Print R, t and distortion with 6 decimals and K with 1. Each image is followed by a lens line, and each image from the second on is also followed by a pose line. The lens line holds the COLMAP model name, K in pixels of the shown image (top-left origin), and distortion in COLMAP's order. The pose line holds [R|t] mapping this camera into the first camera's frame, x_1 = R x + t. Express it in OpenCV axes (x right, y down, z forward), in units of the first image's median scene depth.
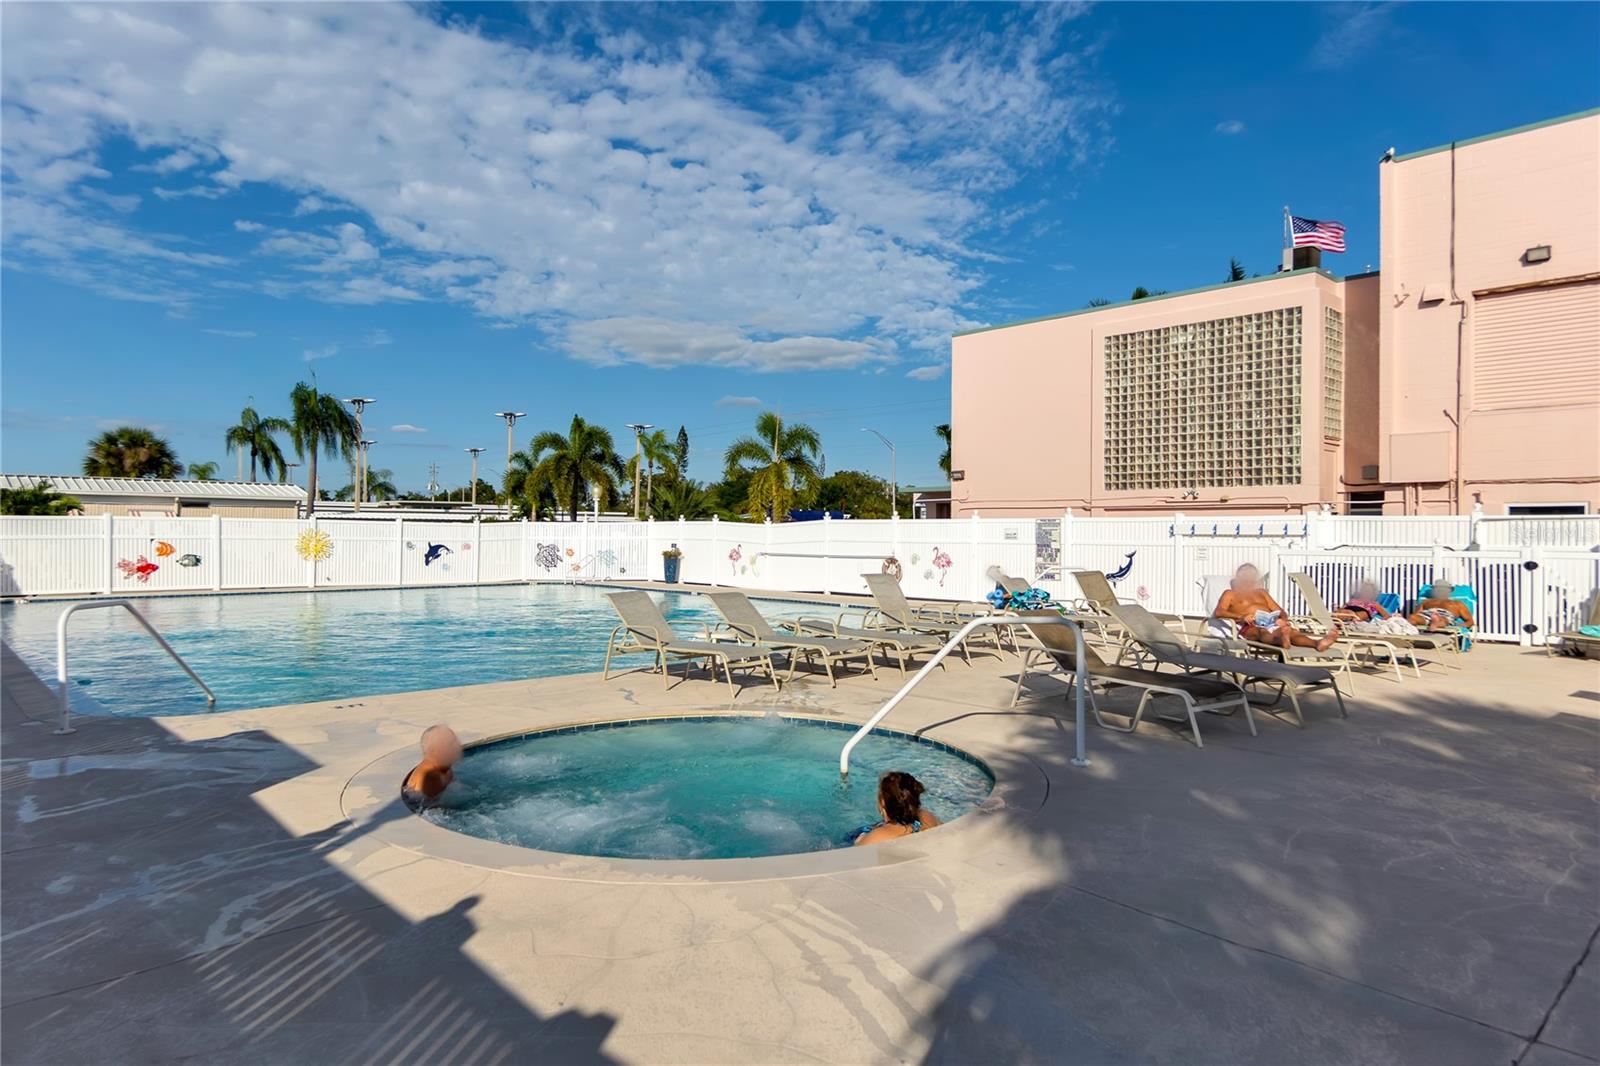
lens RADIAL K [[960.3, 0, 800.0], [0, 960.3, 533.0], [0, 0, 1]] dist [-0.002149, -0.000932]
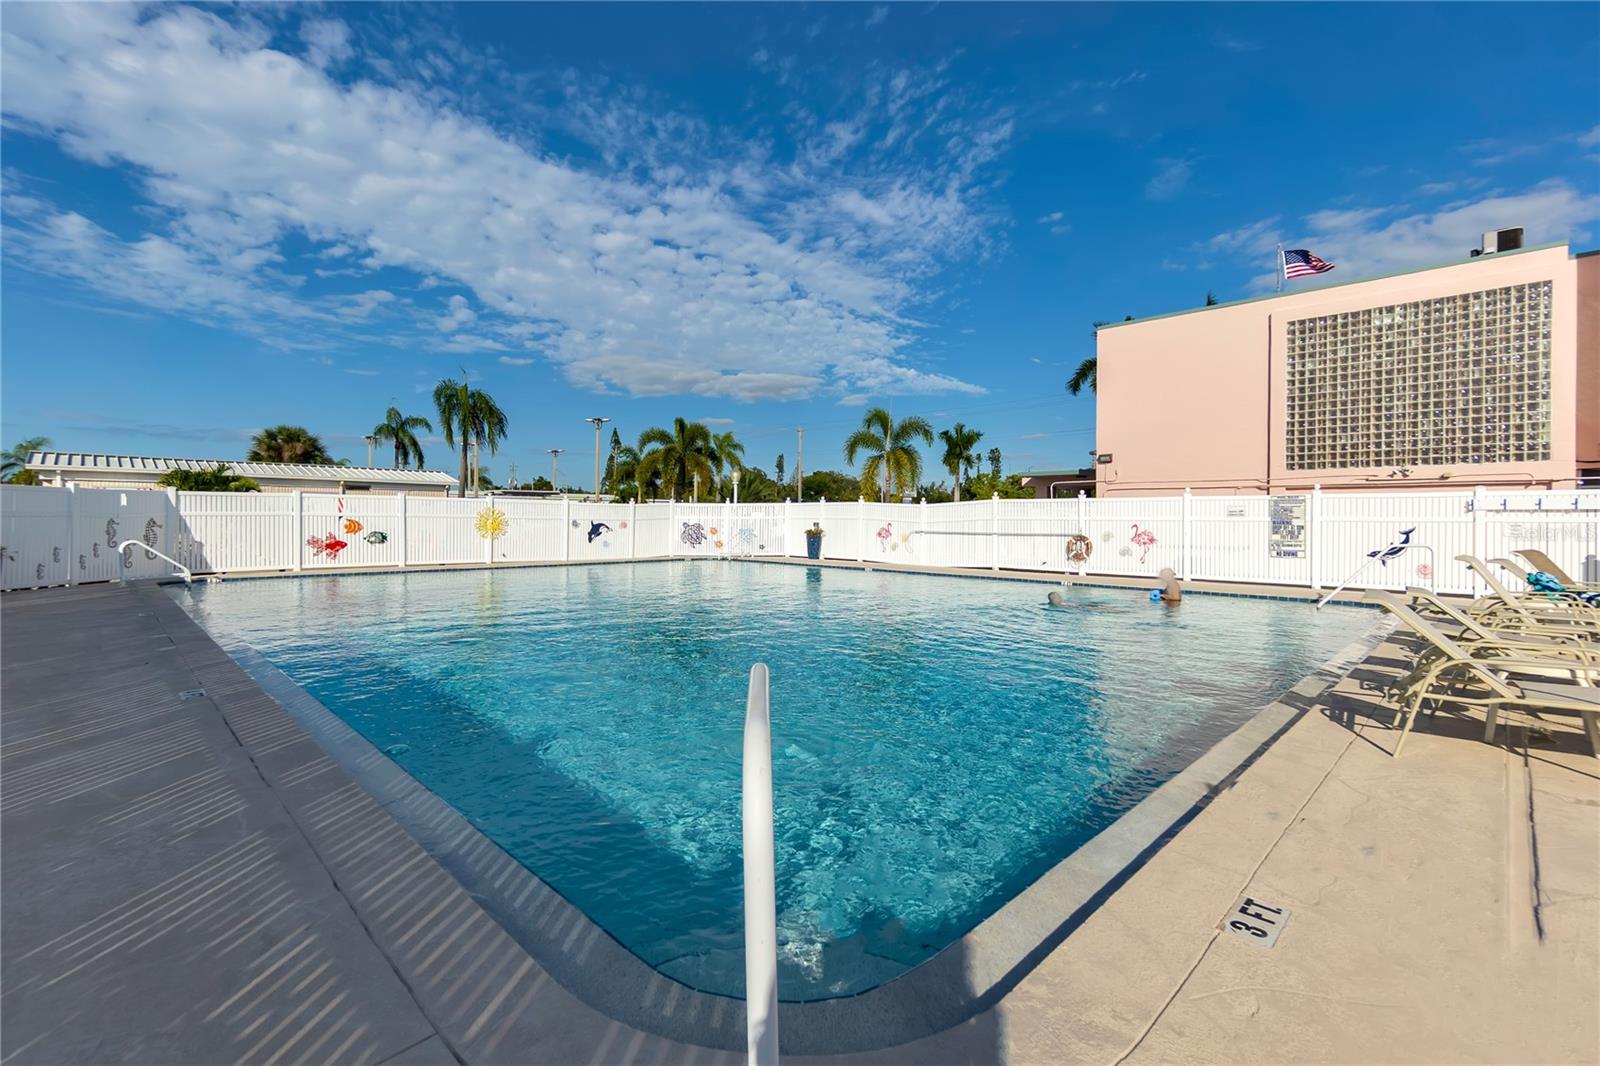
lens RADIAL K [[704.7, 0, 793.2], [0, 704.7, 521.6], [0, 0, 1]] dist [-0.010612, -0.000092]
pose [[0.999417, 0.001395, 0.034100, -0.192078], [-0.001539, 0.999990, 0.004180, 0.006929], [-0.034094, -0.004230, 0.999410, 0.210716]]
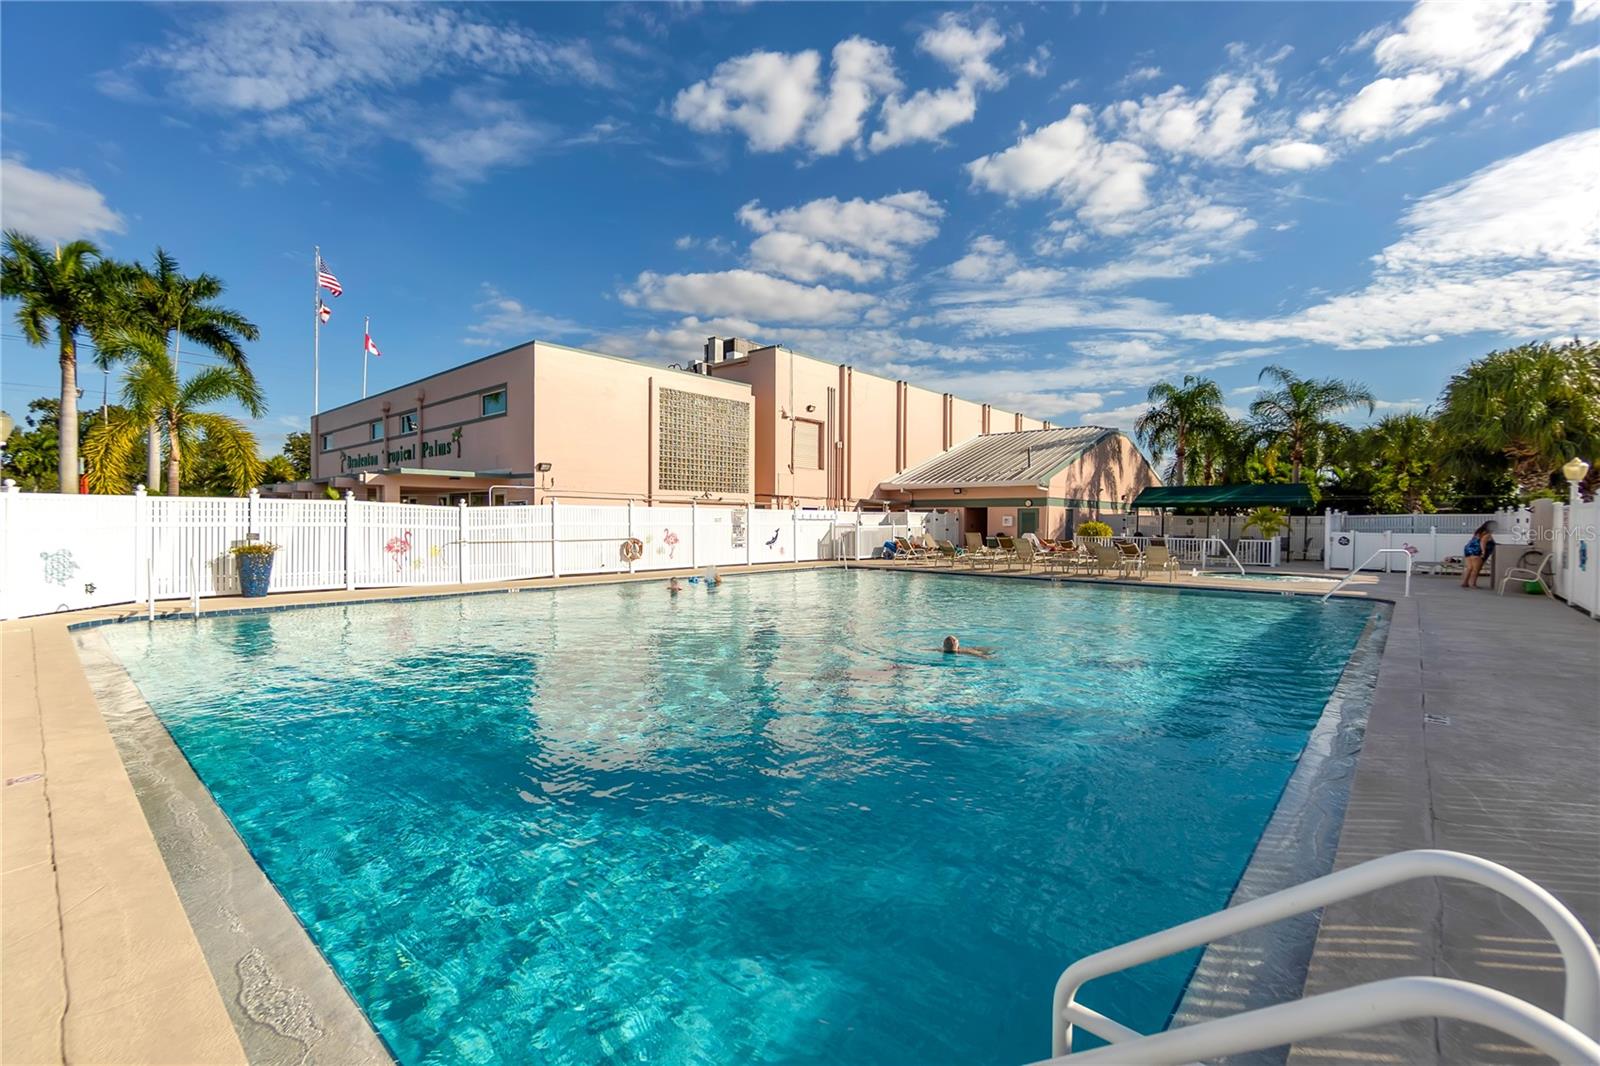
lens RADIAL K [[704.7, 0, 793.2], [0, 704.7, 521.6], [0, 0, 1]] dist [-0.010612, -0.000092]
pose [[-0.092468, -0.006153, 0.995697, -0.644130], [-0.004492, 0.999973, 0.005762, -0.001010], [-0.995706, -0.003940, -0.092493, 0.718162]]
